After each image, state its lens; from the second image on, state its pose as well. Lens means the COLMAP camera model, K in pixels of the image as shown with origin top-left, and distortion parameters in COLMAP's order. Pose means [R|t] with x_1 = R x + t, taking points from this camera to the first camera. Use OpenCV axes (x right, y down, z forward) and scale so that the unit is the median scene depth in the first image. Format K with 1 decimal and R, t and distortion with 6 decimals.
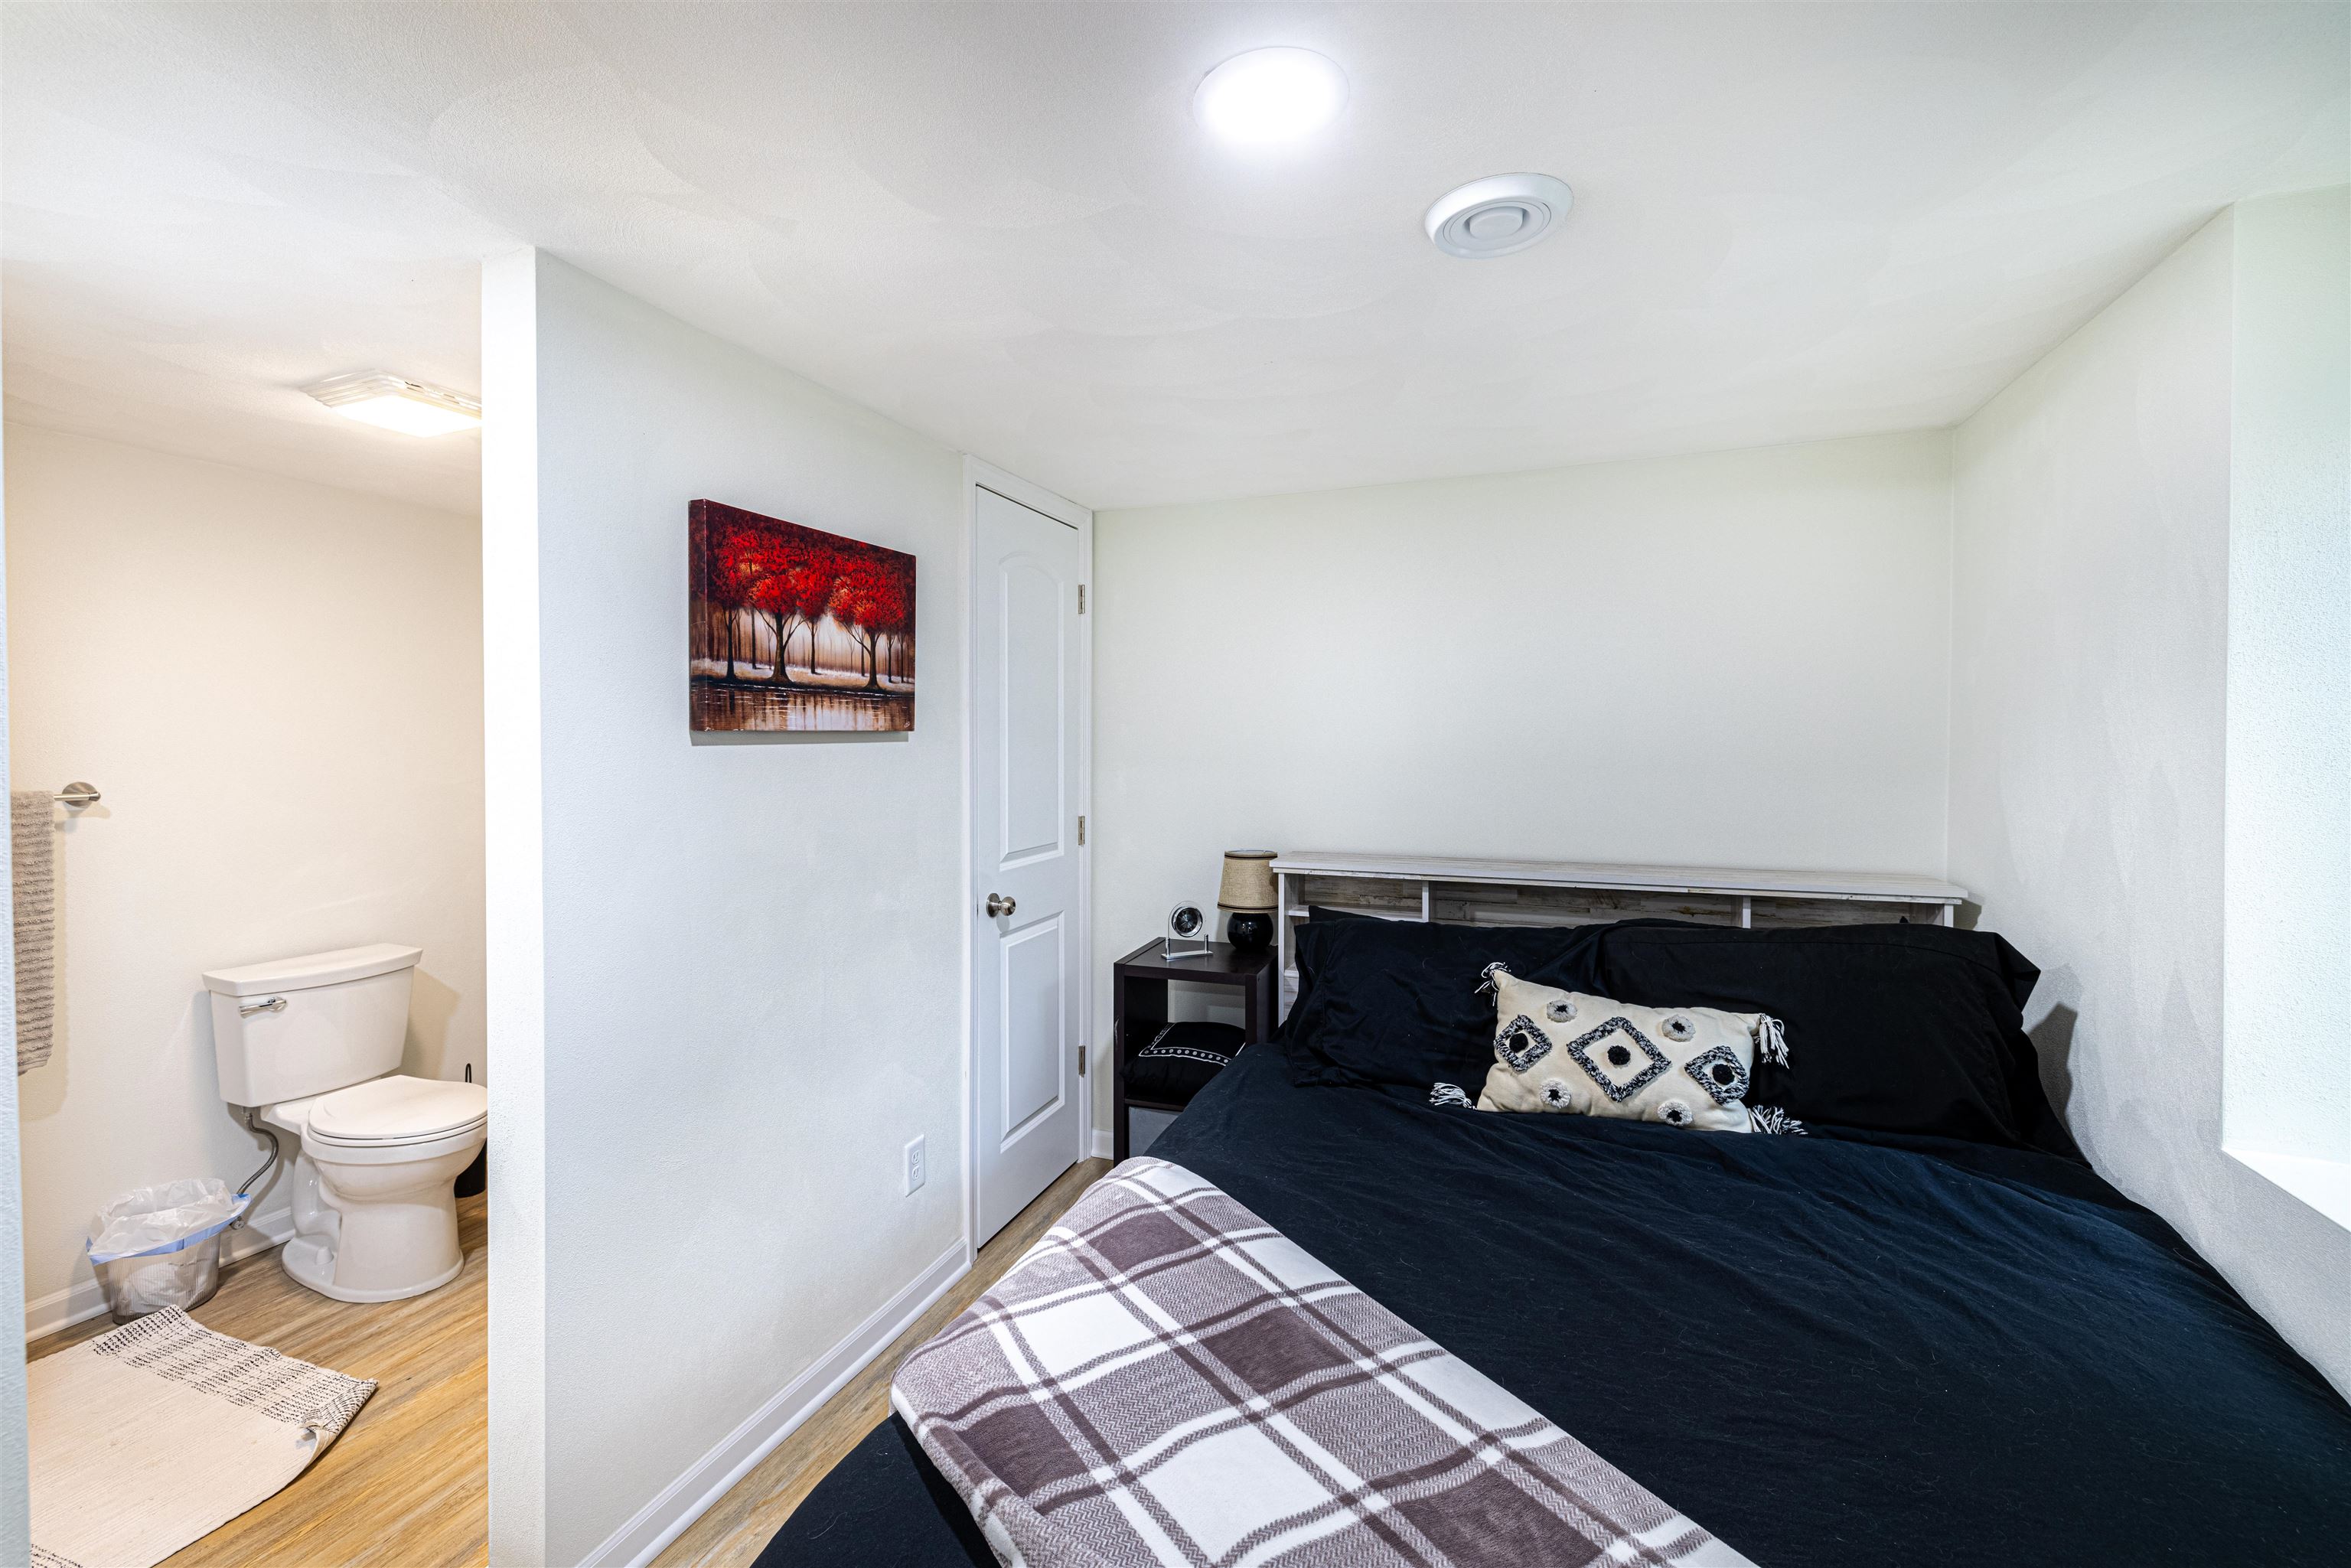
lens RADIAL K [[950.6, 0, 1175.5], [0, 950.6, 784.0], [0, 0, 1]] dist [-0.001179, -0.000393]
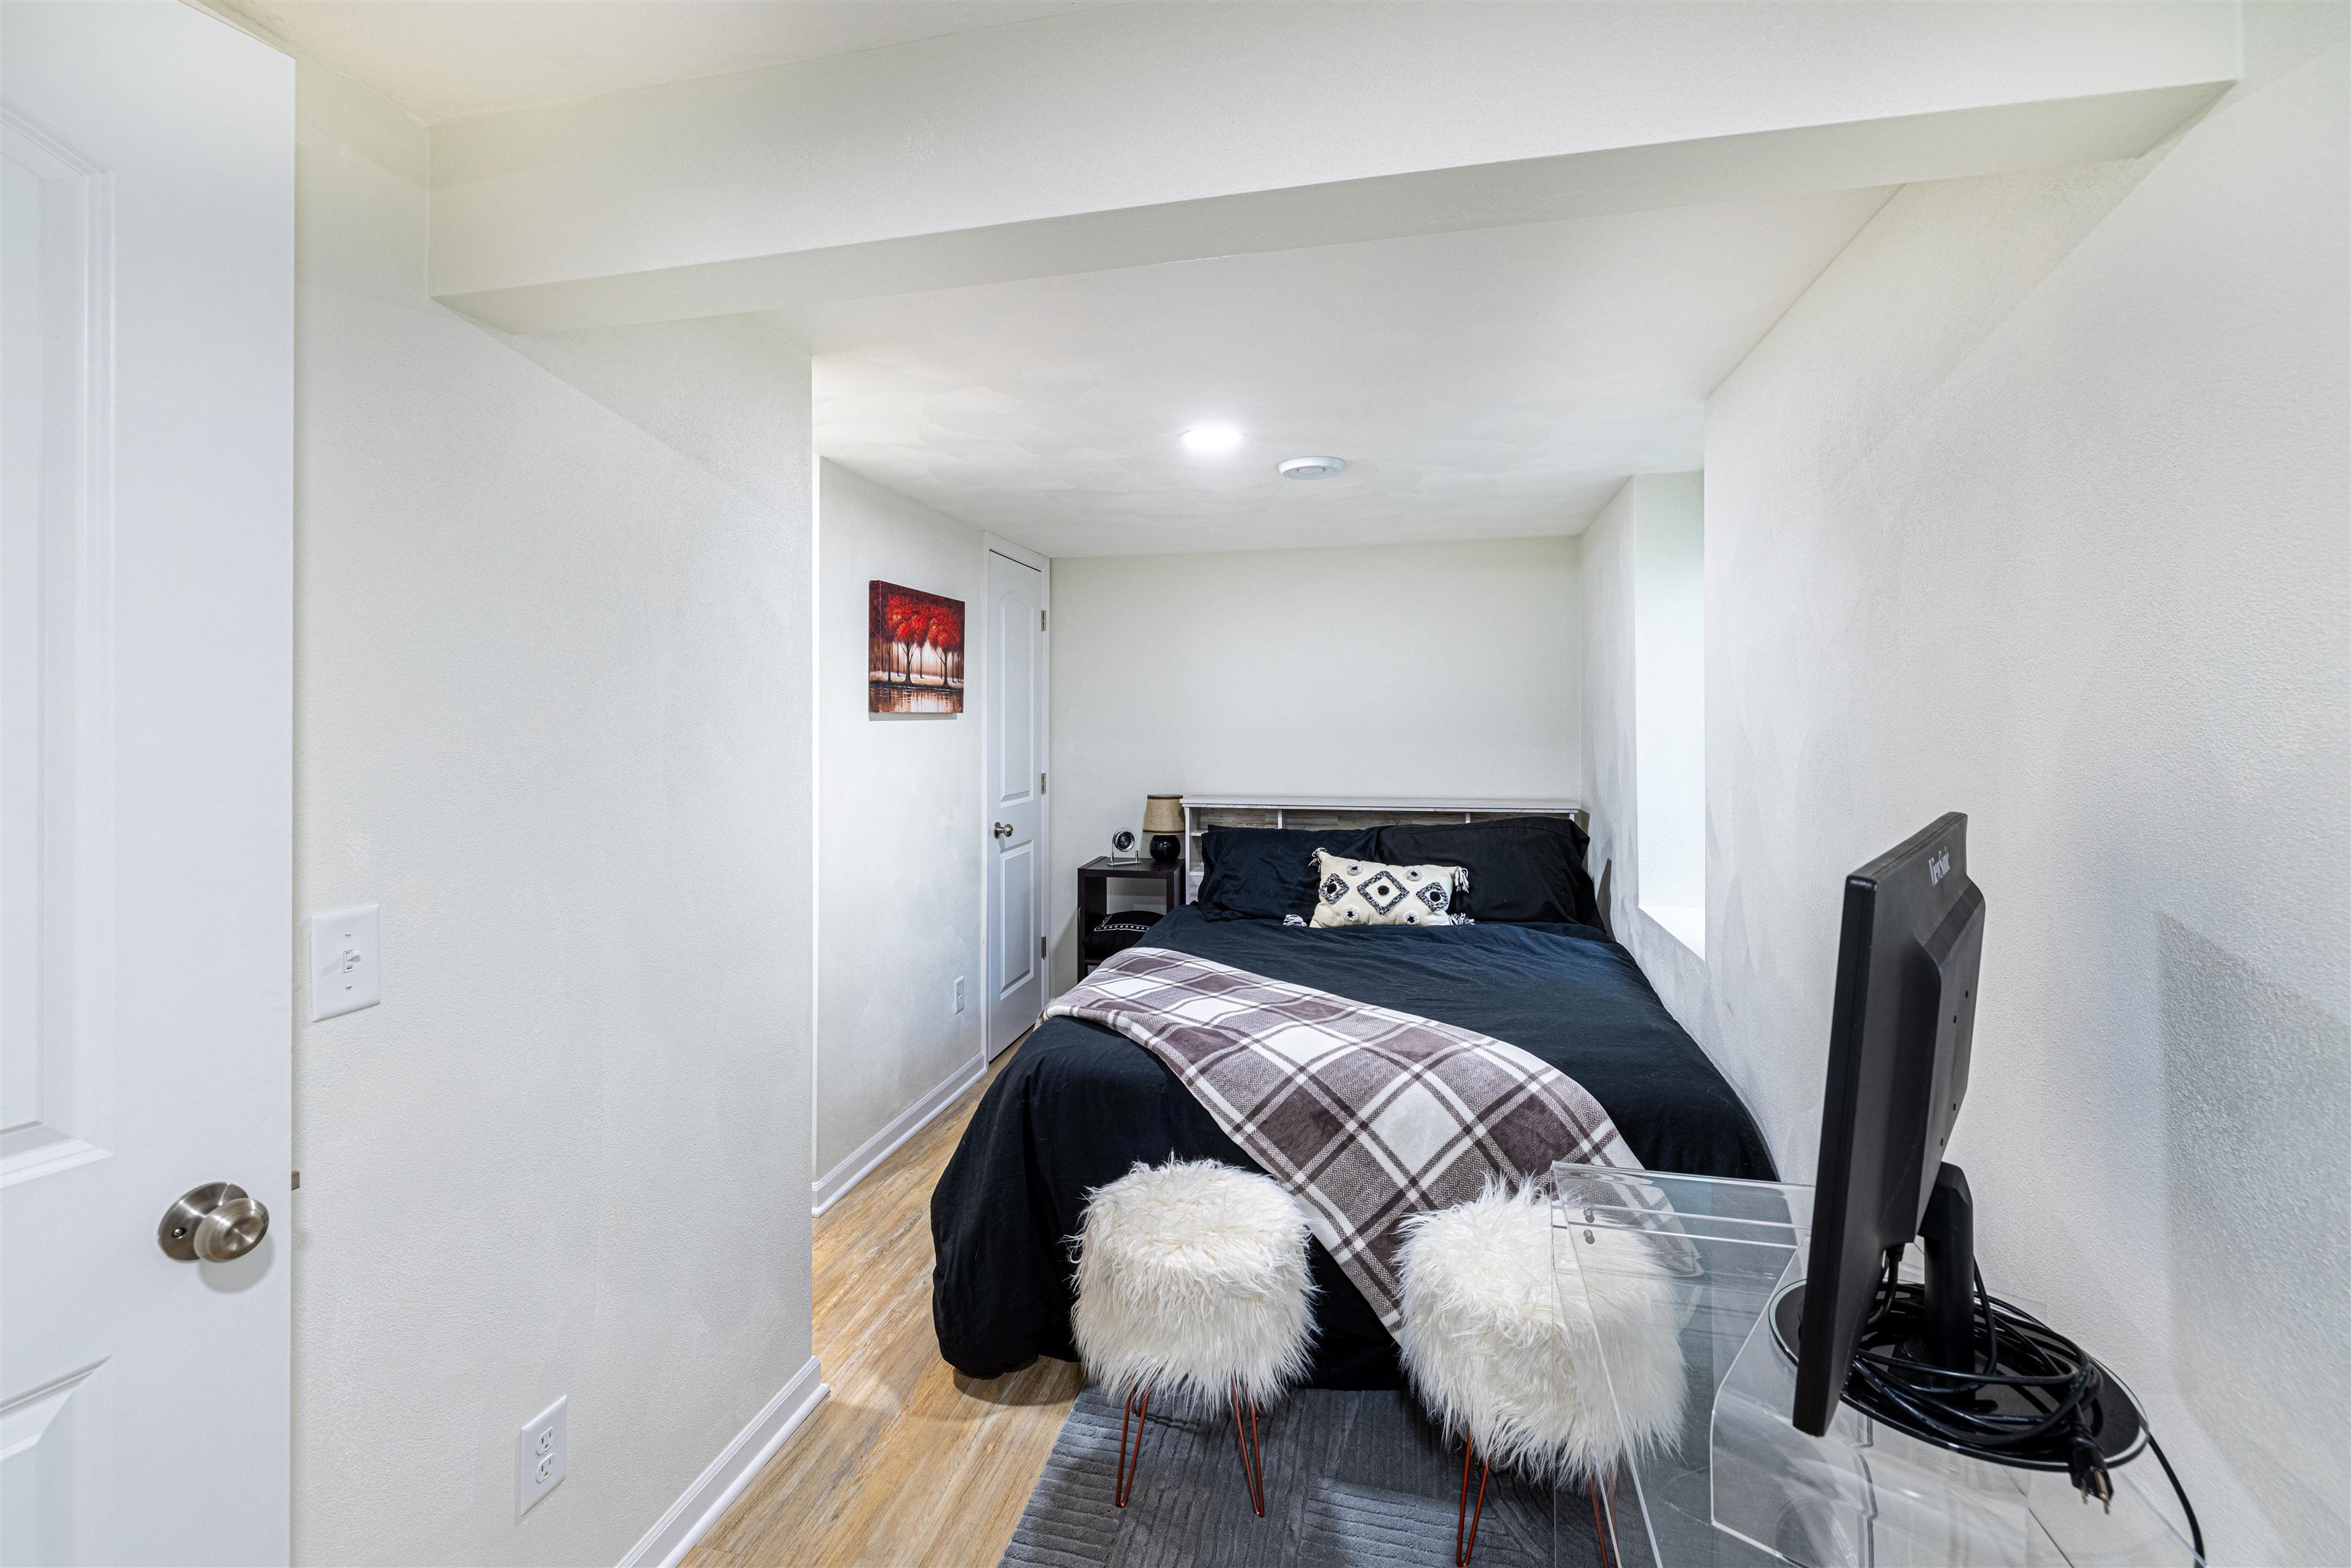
lens RADIAL K [[950.6, 0, 1175.5], [0, 950.6, 784.0], [0, 0, 1]] dist [-0.001179, -0.000393]
pose [[0.988665, -0.010279, 0.149786, -0.196440], [0.007633, 0.999805, 0.018232, 0.042821], [-0.149945, -0.016882, 0.988550, -0.726872]]
